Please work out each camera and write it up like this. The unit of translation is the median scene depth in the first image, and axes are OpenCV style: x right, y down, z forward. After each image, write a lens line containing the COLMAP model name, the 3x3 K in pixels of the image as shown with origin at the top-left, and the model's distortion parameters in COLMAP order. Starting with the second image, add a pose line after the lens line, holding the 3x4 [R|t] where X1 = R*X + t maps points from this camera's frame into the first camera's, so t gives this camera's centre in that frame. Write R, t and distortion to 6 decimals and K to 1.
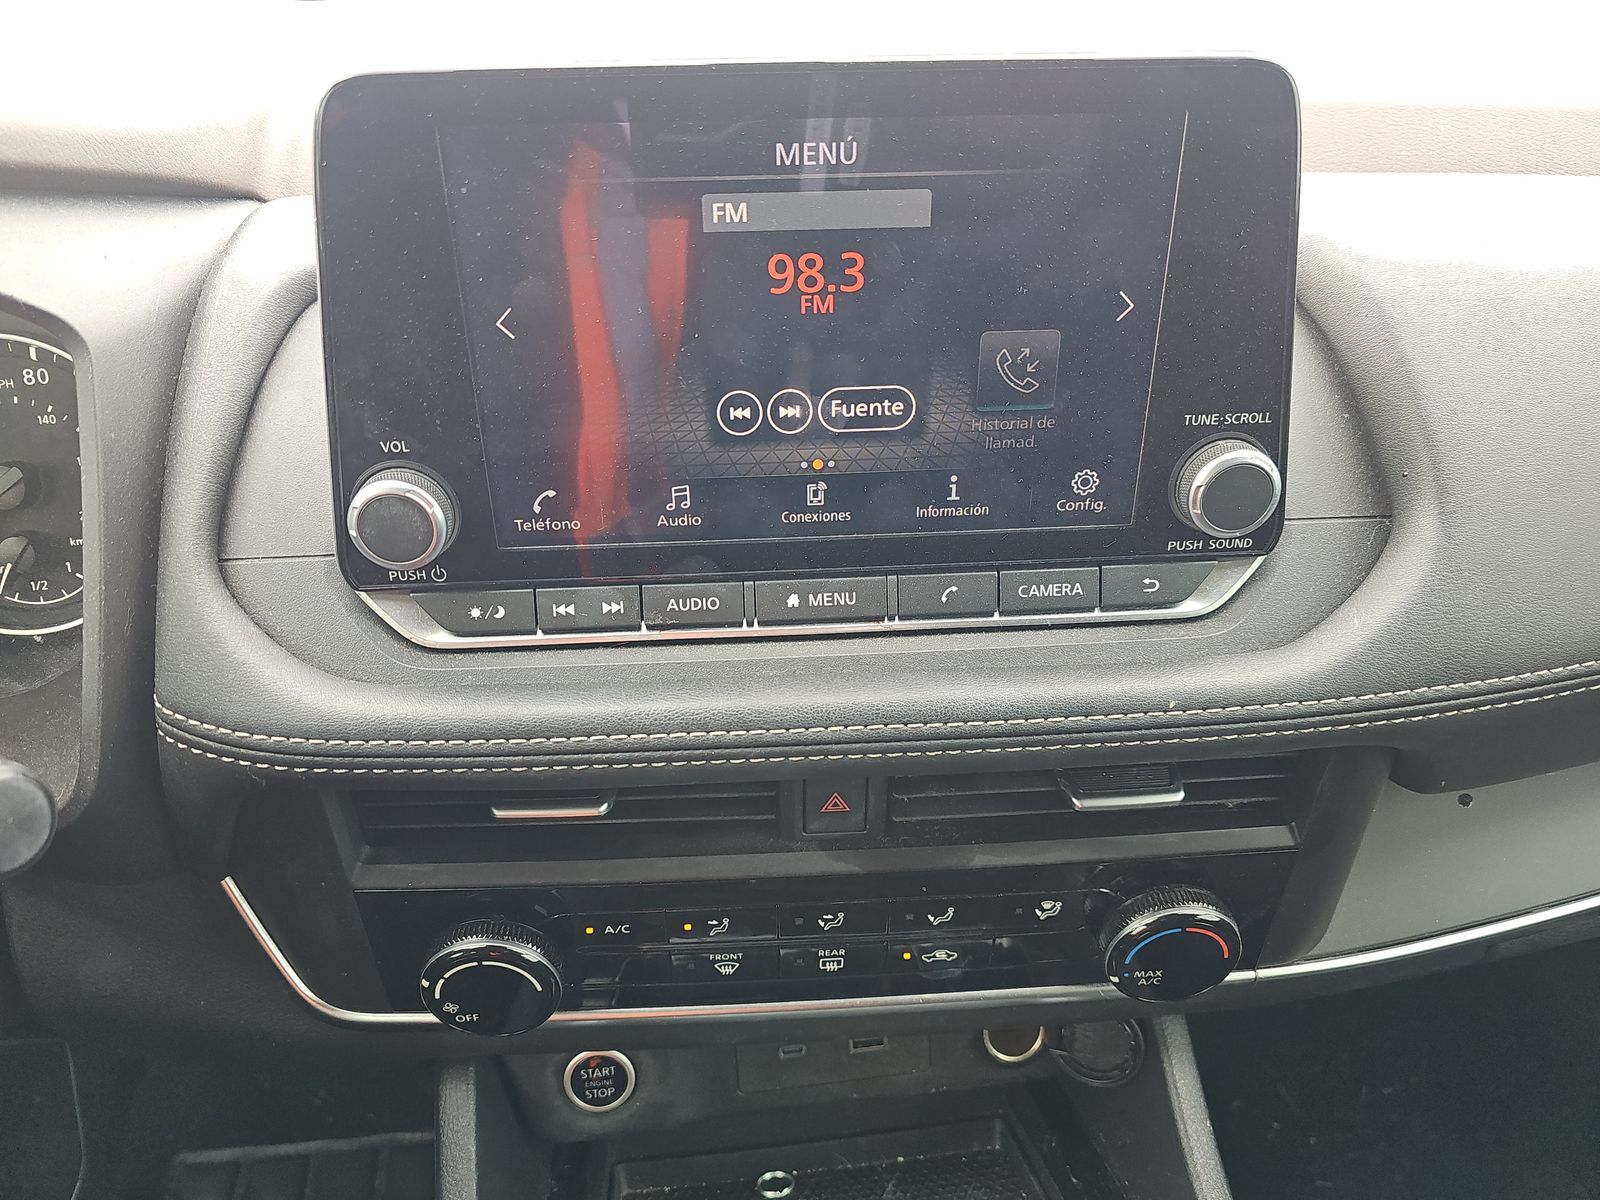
lens RADIAL K [[1065.6, 0, 801.4], [0, 1065.6, 597.4], [0, 0, 1]] dist [0.000831, -0.006295]
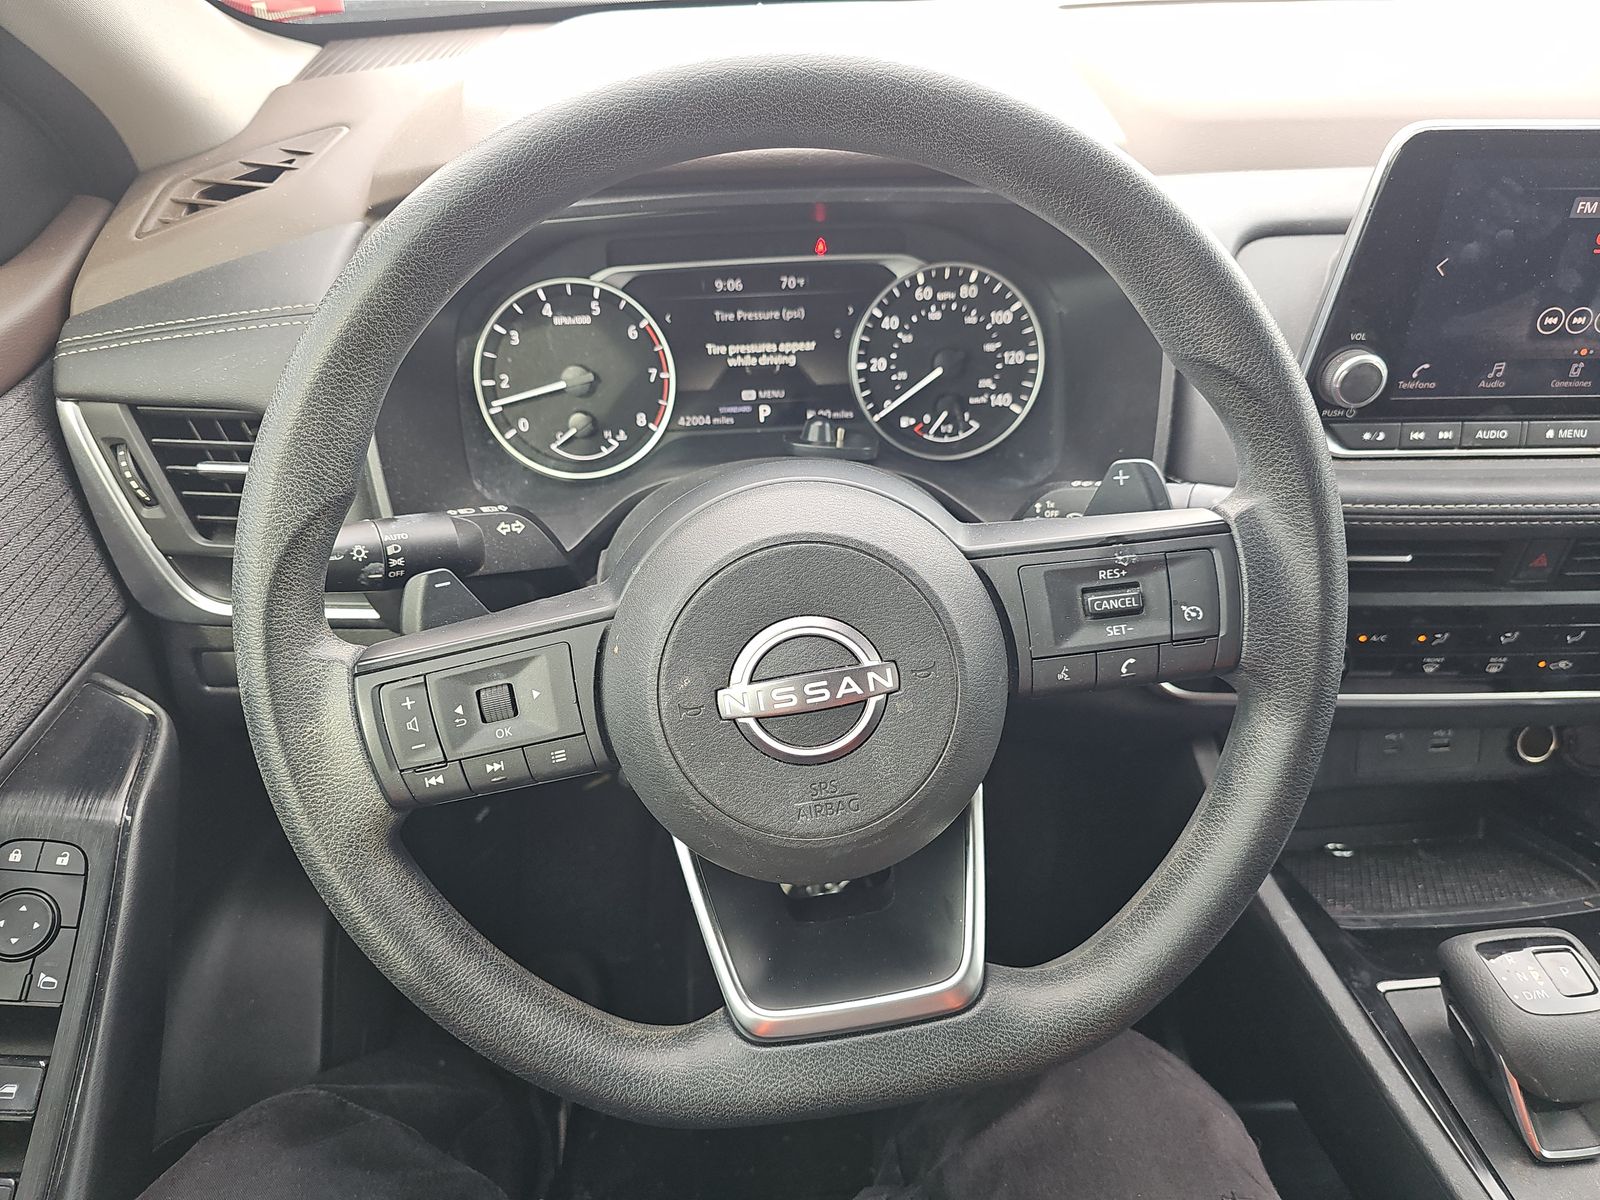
lens RADIAL K [[1065.6, 0, 798.4], [0, 1065.6, 602.5], [0, 0, 1]] dist [0.000831, -0.006295]
pose [[0.998971, 0.025419, -0.037550, -1.147339], [-0.022538, 0.996911, 0.075230, 0.172728], [0.039346, -0.074306, 0.996459, -0.767399]]
